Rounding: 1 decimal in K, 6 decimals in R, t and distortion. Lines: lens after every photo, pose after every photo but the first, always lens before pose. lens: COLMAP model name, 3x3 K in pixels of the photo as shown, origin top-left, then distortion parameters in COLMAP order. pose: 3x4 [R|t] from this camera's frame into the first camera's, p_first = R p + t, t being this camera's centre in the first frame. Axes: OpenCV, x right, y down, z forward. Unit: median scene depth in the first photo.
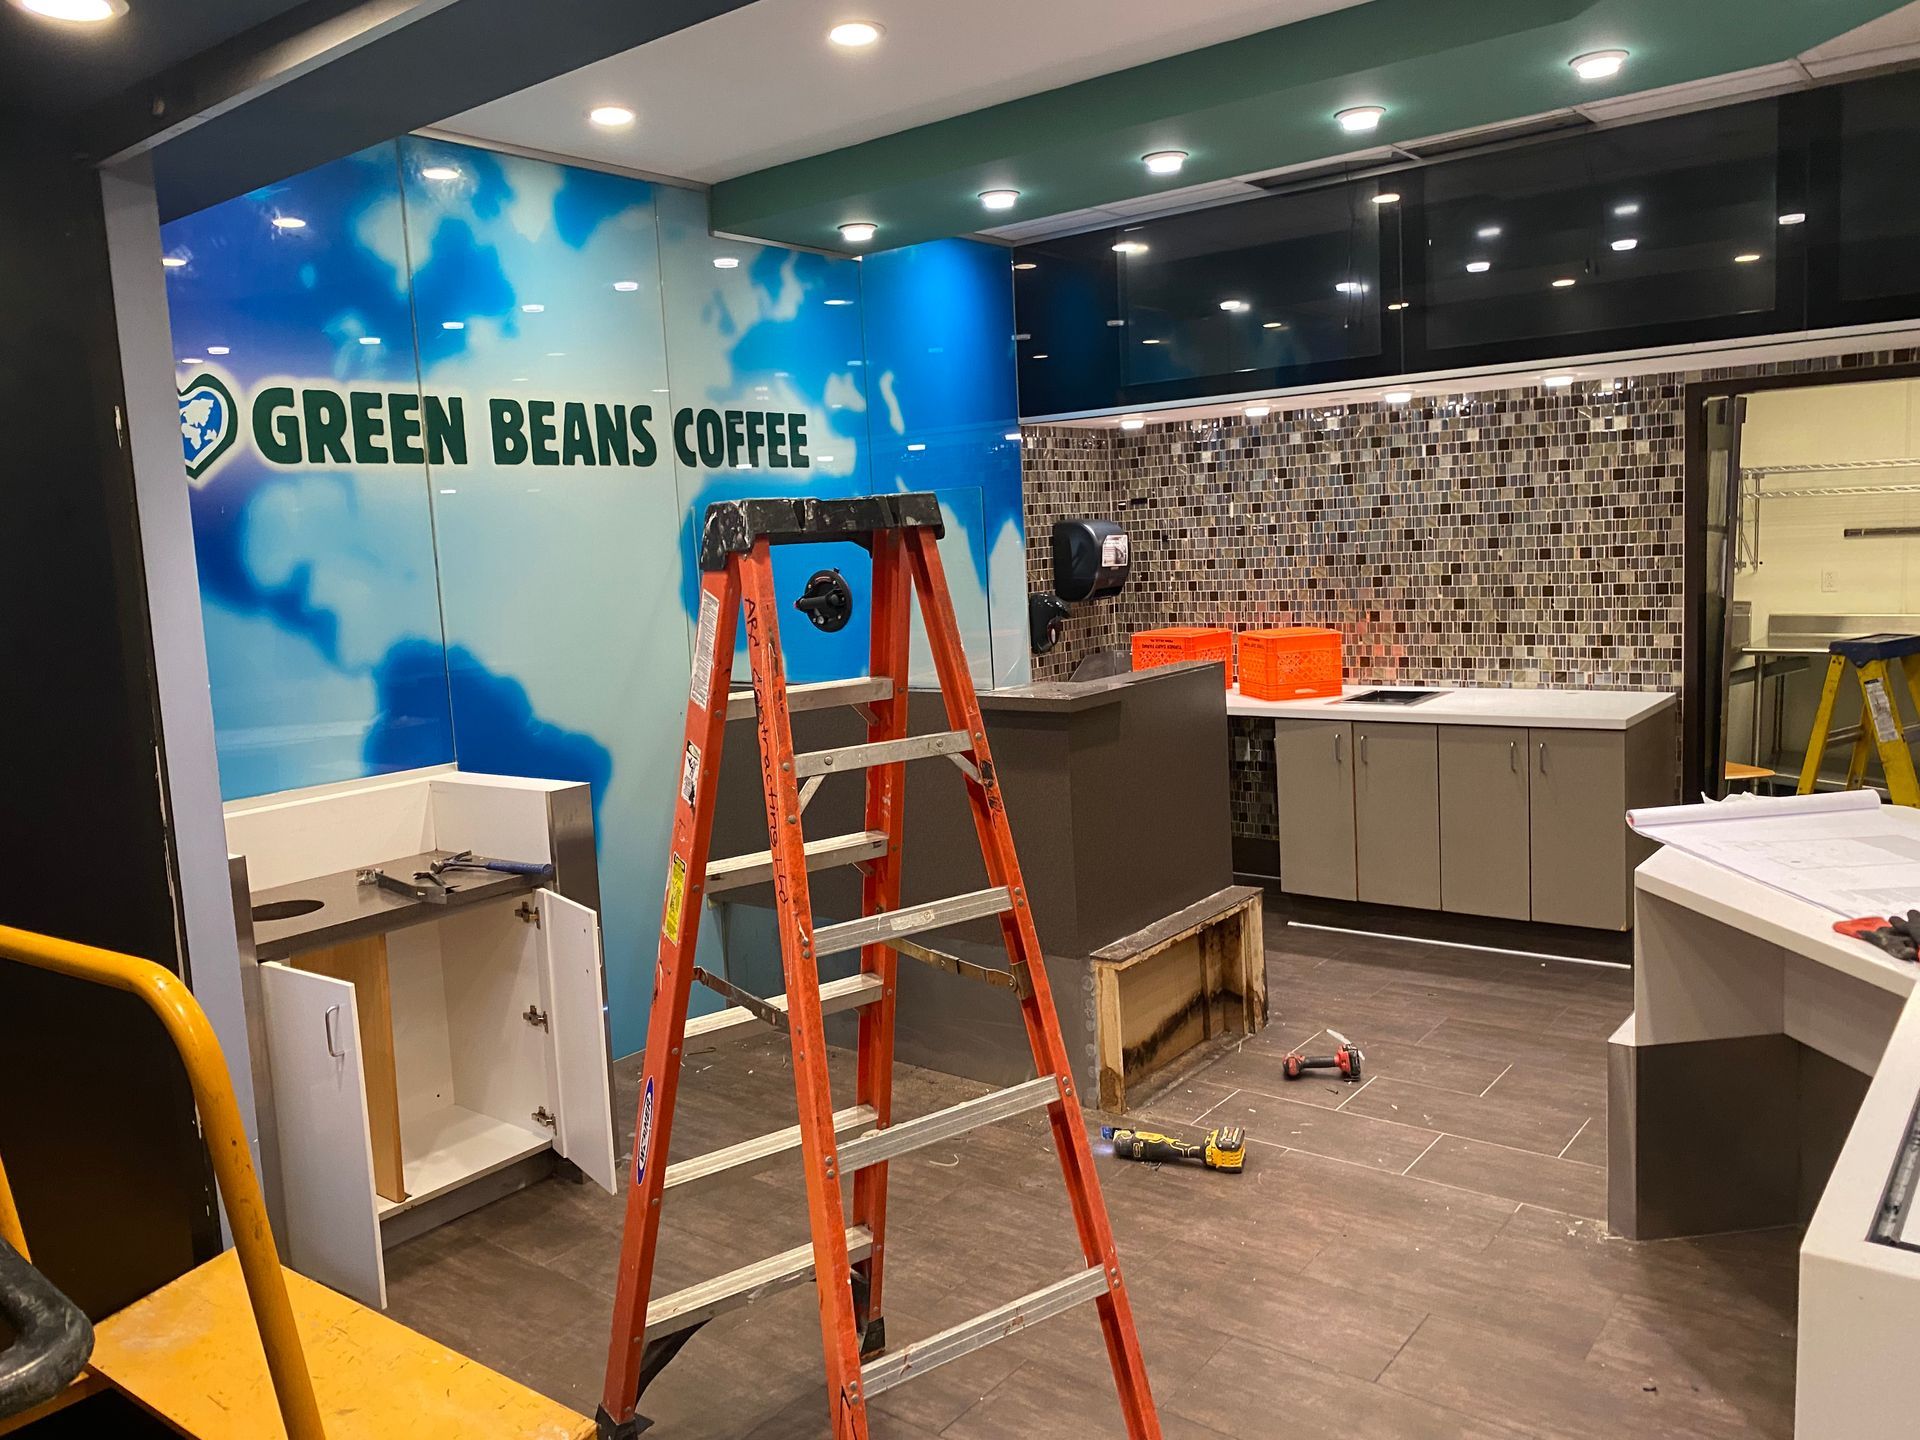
lens RADIAL K [[1455.7, 0, 960.0], [0, 1455.7, 720.0], [0, 0, 1]] dist [-0.031736, -0.003421]
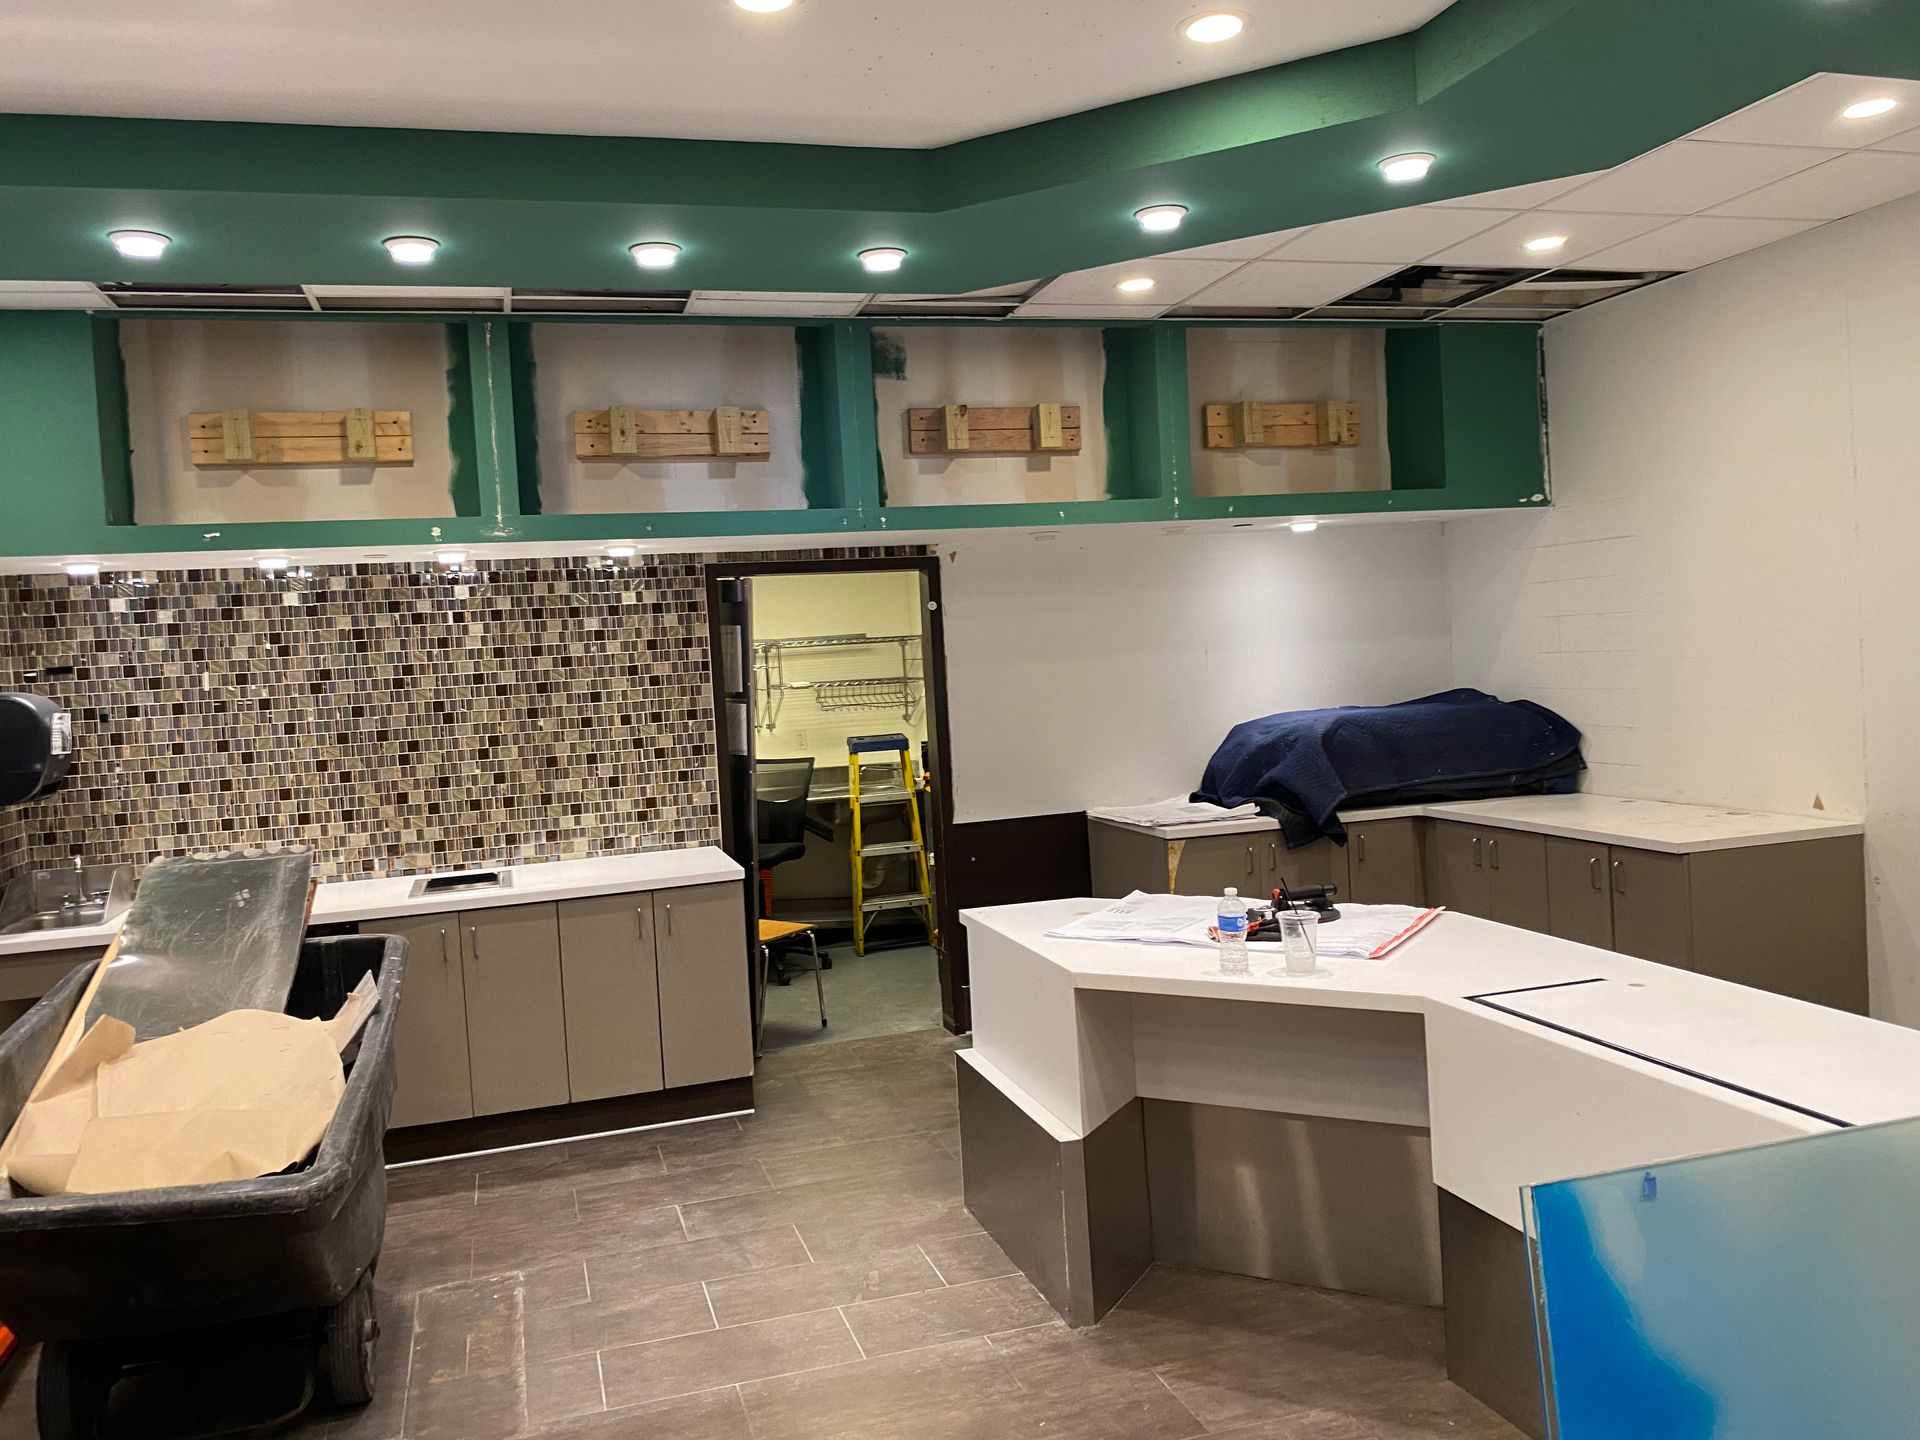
lens RADIAL K [[1409.8, 0, 959.9], [0, 1409.8, 691.1], [0, 0, 1]] dist [0.003878, -0.002127]
pose [[0.557054, 0.002831, 0.830472, -0.258431], [0.133119, 0.986759, -0.092656, -0.010671], [-0.819738, 0.162166, 0.549301, 0.241246]]
